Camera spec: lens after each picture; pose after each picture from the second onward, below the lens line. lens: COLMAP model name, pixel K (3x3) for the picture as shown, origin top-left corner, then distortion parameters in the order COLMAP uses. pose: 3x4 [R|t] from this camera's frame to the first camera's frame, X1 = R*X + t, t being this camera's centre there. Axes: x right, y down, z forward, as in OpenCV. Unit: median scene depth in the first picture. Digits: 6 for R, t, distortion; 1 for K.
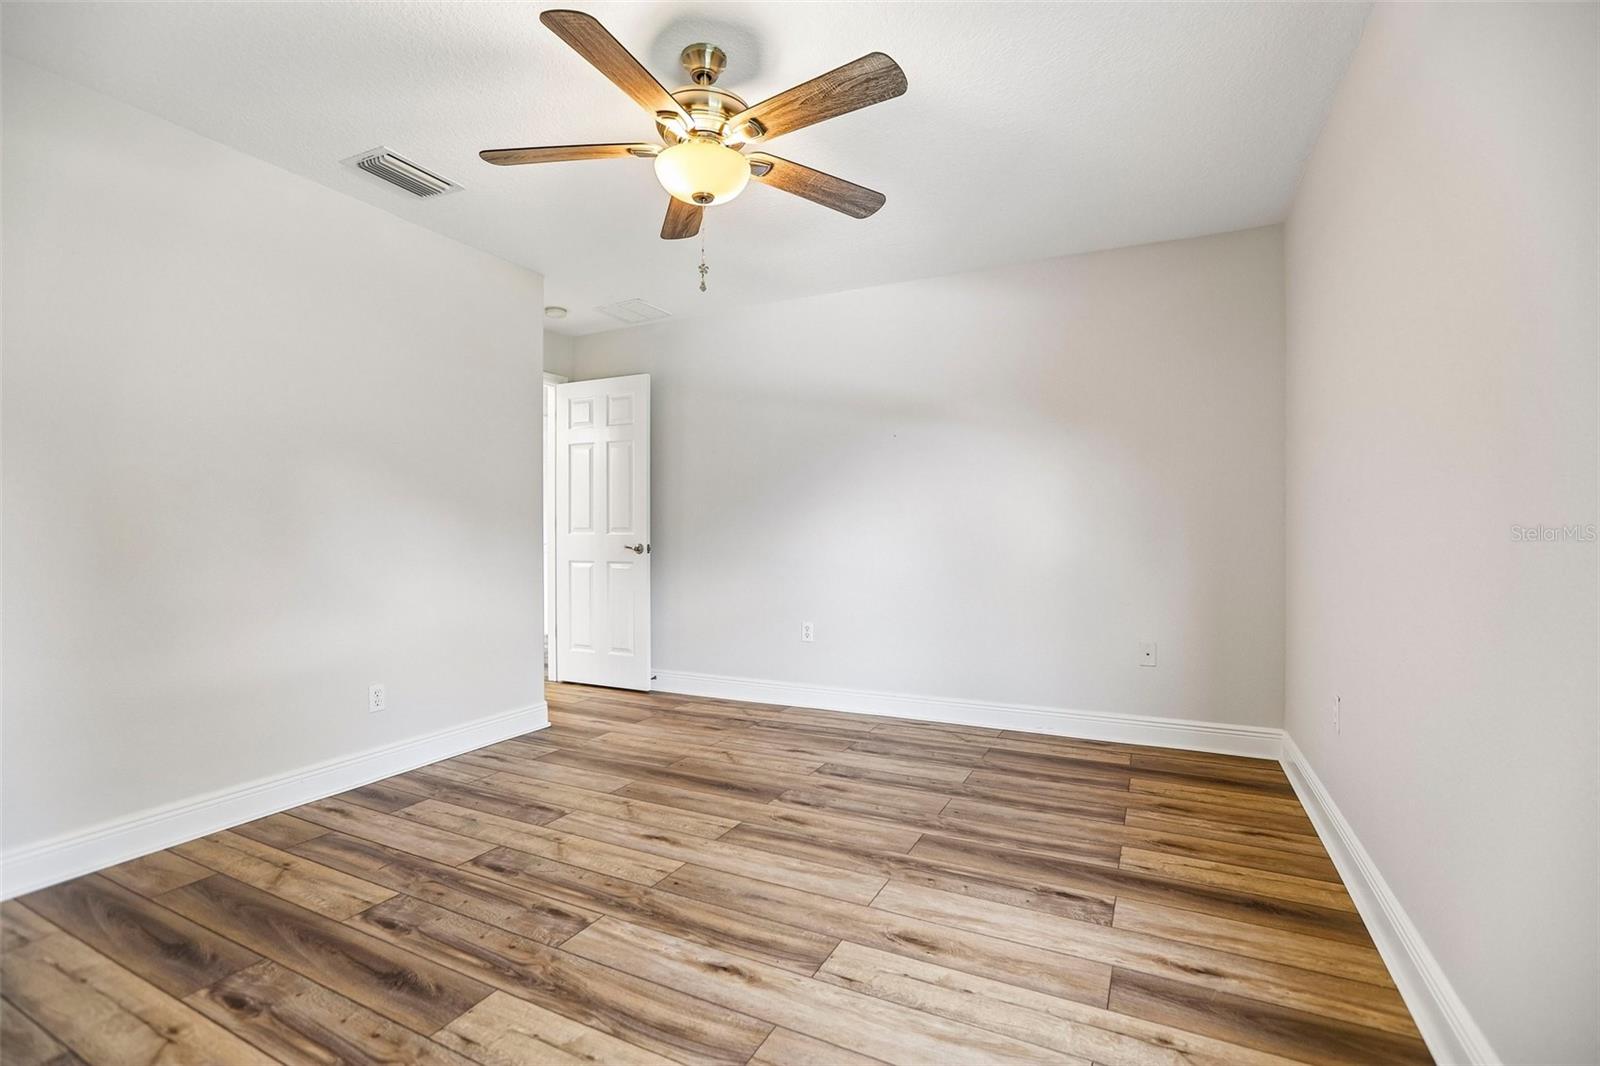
lens RADIAL K [[718.4, 0, 796.1], [0, 718.4, 529.8], [0, 0, 1]] dist [-0.058928, 0.031863]
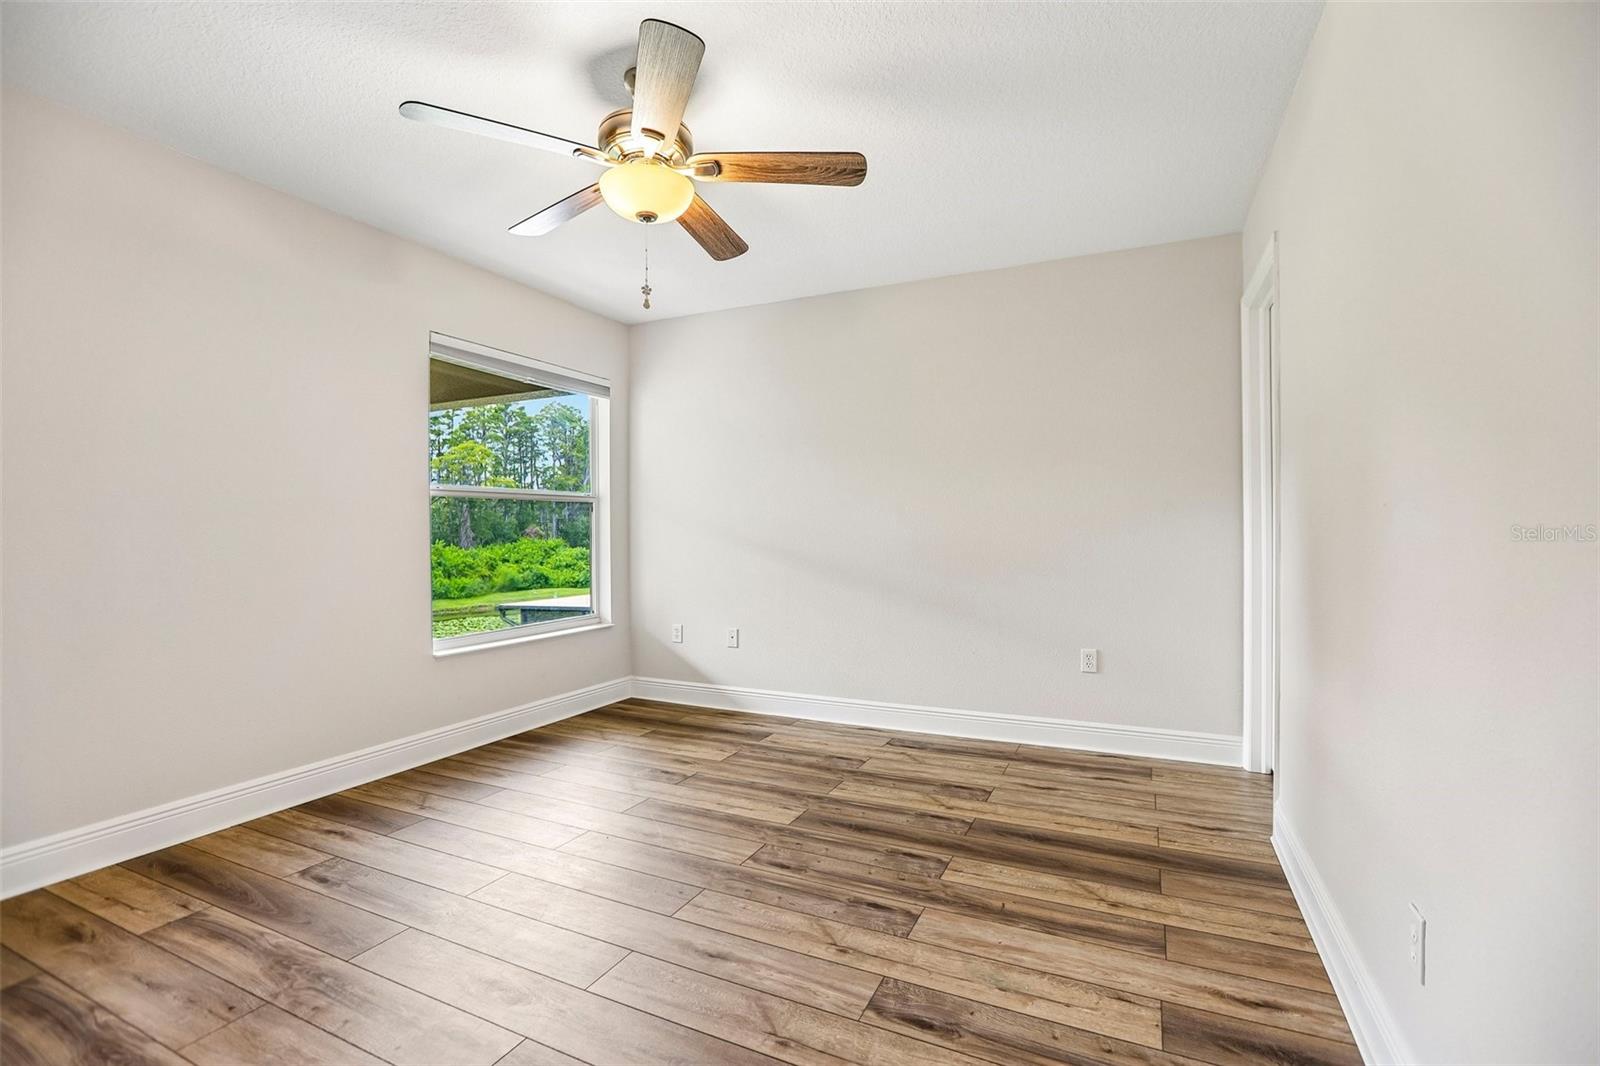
lens RADIAL K [[726.8, 0, 800.0], [0, 726.8, 533.0], [0, 0, 1]] dist [-0.058295, 0.021031]
pose [[-0.999636, 0.009517, -0.025258, -0.305164], [0.009447, 0.999951, 0.002903, -0.012739], [0.025284, 0.002663, -0.999677, 1.938286]]
